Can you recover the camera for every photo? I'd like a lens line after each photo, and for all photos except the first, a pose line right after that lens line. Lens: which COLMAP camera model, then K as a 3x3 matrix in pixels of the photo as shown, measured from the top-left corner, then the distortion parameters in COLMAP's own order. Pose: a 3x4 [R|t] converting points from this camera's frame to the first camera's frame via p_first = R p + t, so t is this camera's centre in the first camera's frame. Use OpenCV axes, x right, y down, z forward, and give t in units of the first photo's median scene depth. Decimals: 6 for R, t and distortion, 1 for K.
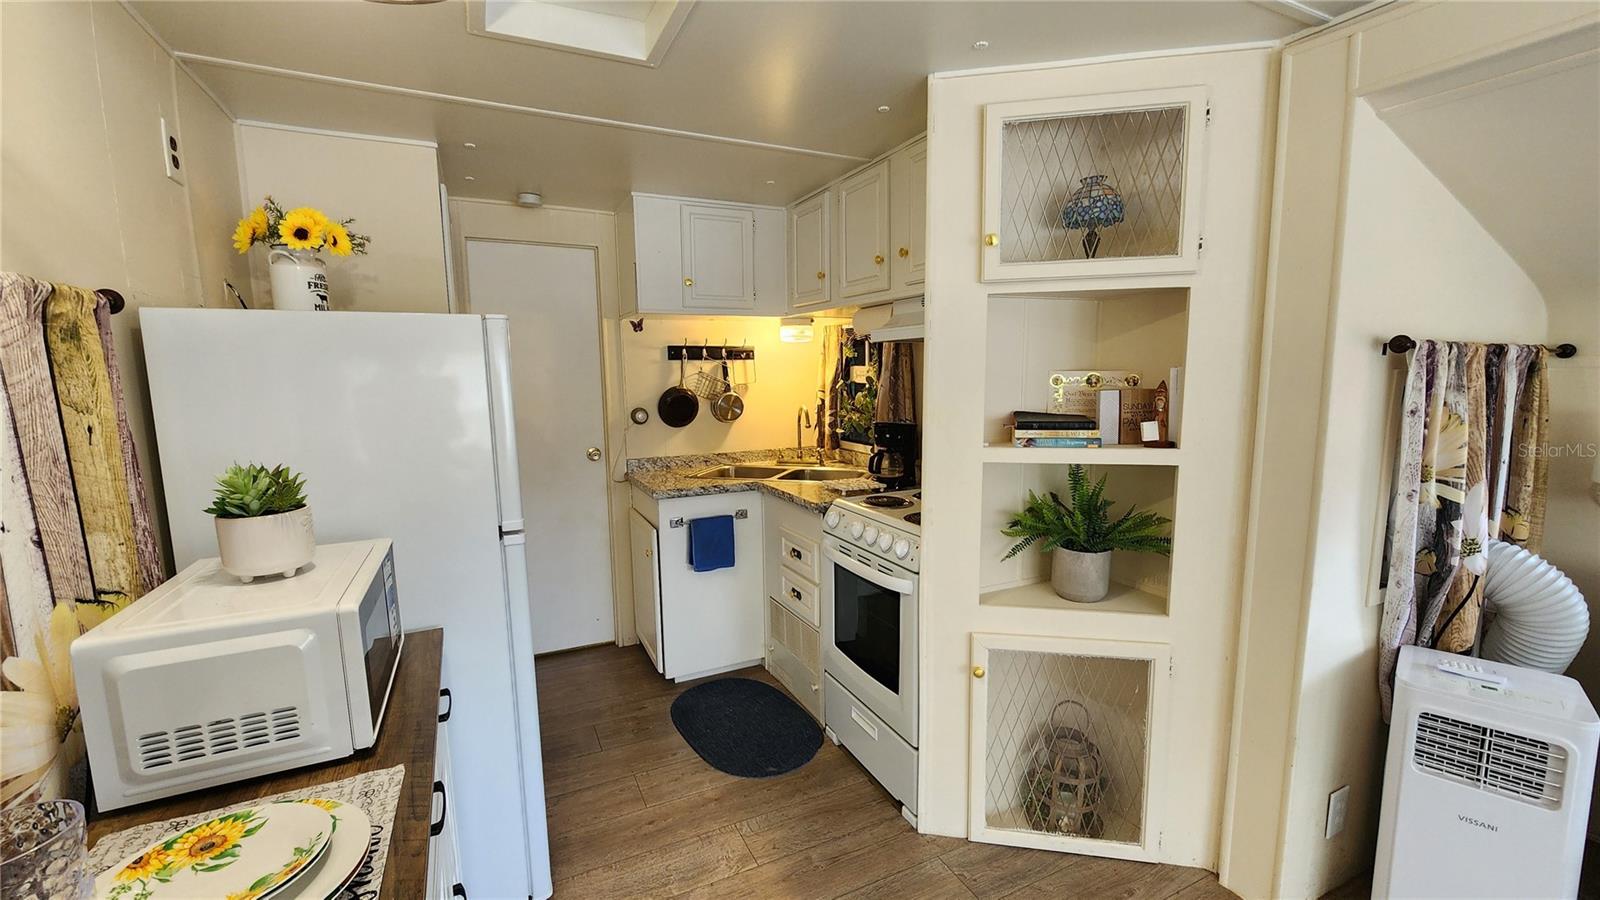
lens RADIAL K [[662.0, 0, 801.0], [0, 662.0, 455.1], [0, 0, 1]] dist [0.000088, 0.000695]
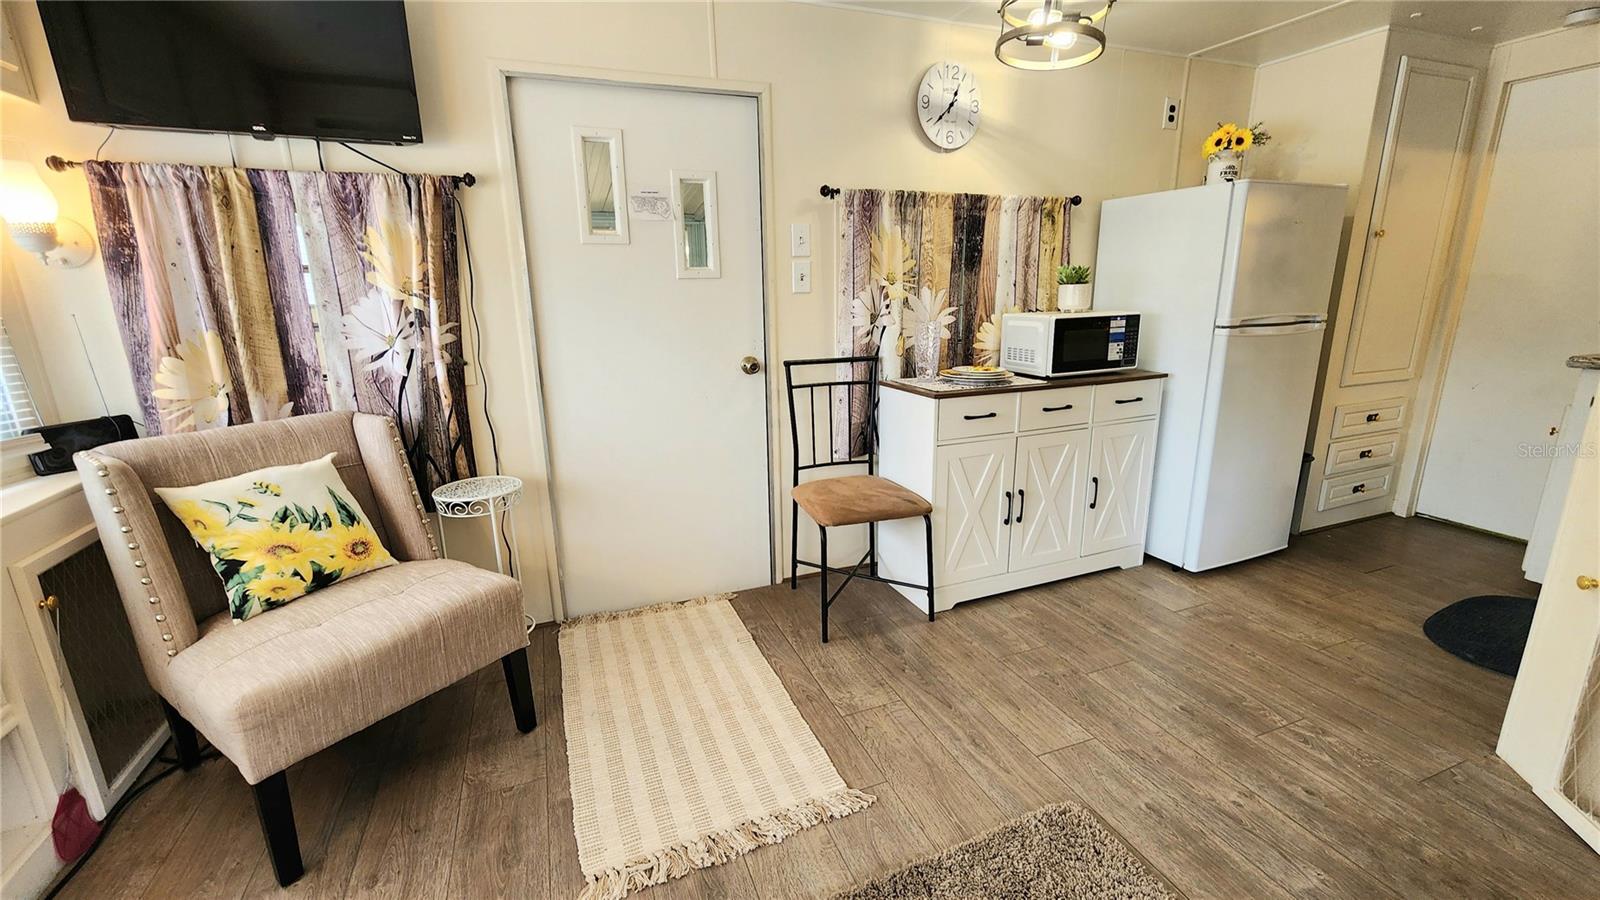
lens RADIAL K [[662.0, 0, 801.0], [0, 662.0, 455.1], [0, 0, 1]] dist [0.000088, 0.000695]
pose [[-0.079617, 0.264695, -0.961040, 1.011434], [-0.109773, 0.955909, 0.272375, 0.073607], [0.990763, 0.127181, -0.047050, 0.109483]]
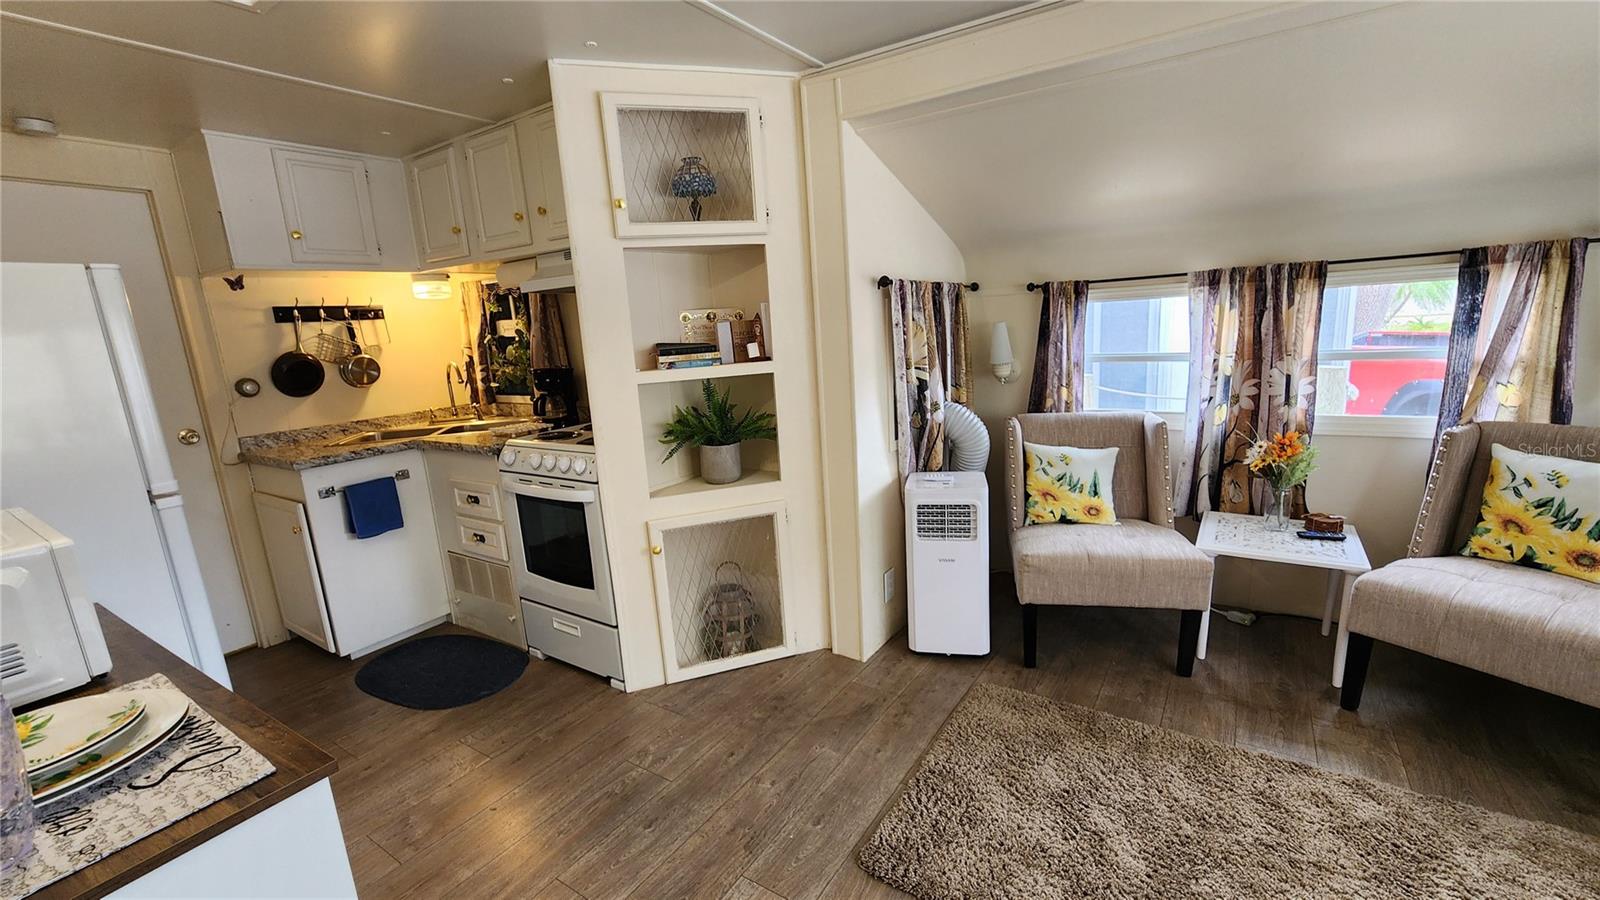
lens RADIAL K [[662.0, 0, 801.0], [0, 662.0, 455.1], [0, 0, 1]] dist [0.000088, 0.000695]
pose [[0.860982, -0.142974, 0.488128, -0.085996], [0.116471, 0.989600, 0.084419, 0.070466], [-0.495121, -0.015830, 0.868680, -0.234706]]
